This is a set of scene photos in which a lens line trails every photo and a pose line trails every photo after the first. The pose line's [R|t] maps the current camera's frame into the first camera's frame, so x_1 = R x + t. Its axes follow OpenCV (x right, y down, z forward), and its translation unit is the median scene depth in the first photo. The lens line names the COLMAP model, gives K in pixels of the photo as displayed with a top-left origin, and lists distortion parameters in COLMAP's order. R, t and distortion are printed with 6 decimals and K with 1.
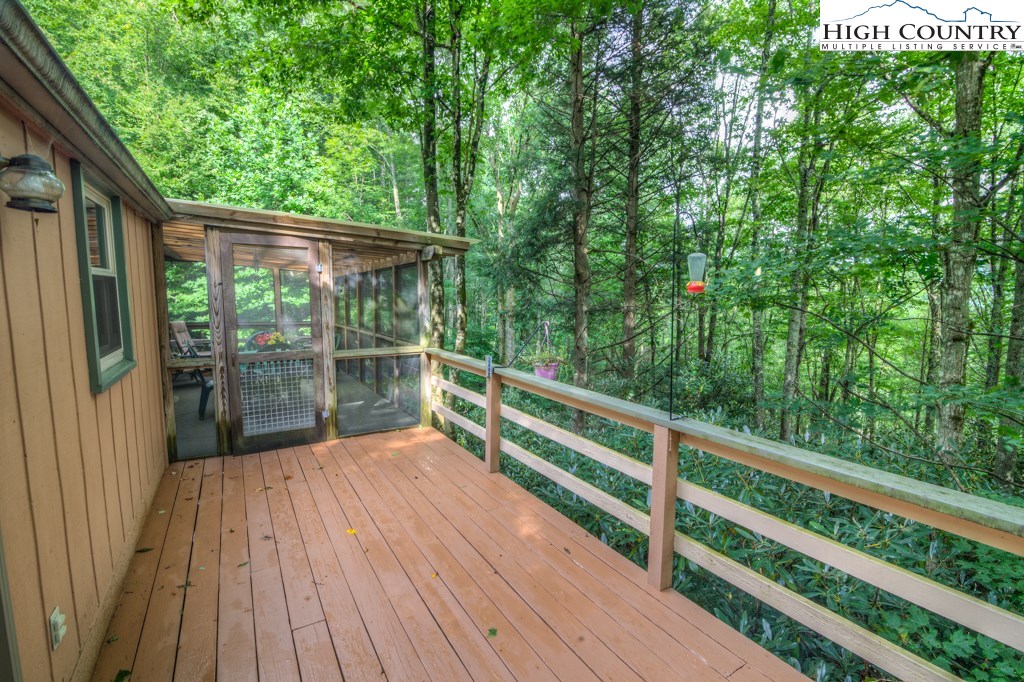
lens RADIAL K [[469.6, 0, 526.4], [0, 469.6, 341.5], [0, 0, 1]] dist [-0.016804, 0.001400]
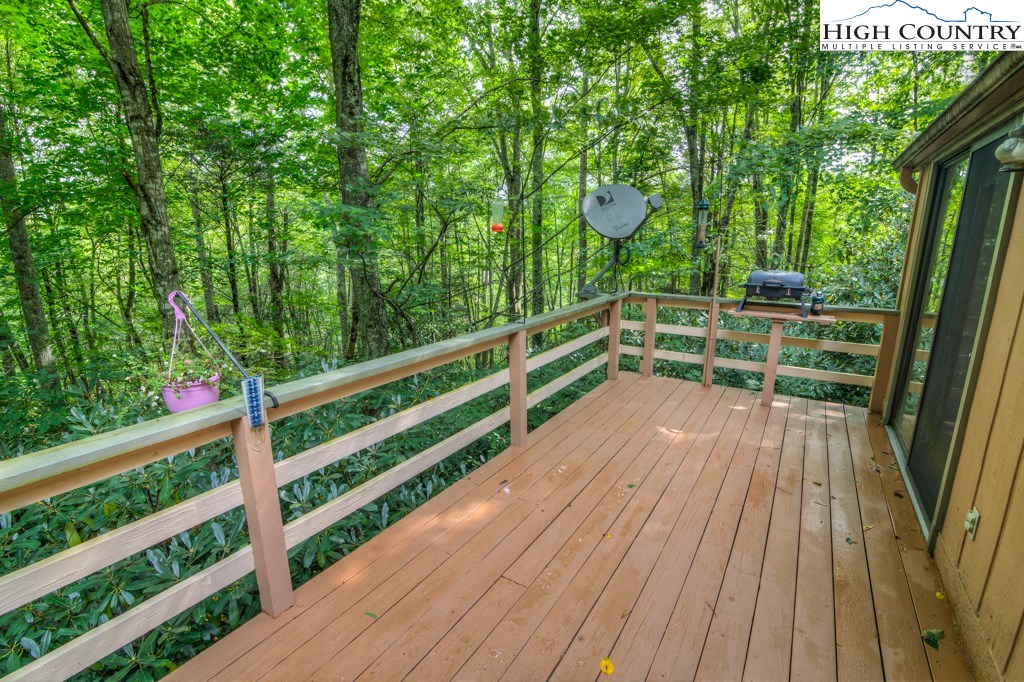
lens RADIAL K [[469.6, 0, 526.4], [0, 469.6, 341.5], [0, 0, 1]] dist [-0.016804, 0.001400]
pose [[-0.443888, -0.210436, 0.871023, -0.720851], [0.087389, 0.957234, 0.275800, -0.128763], [-0.891811, 0.198542, -0.406515, 1.208908]]
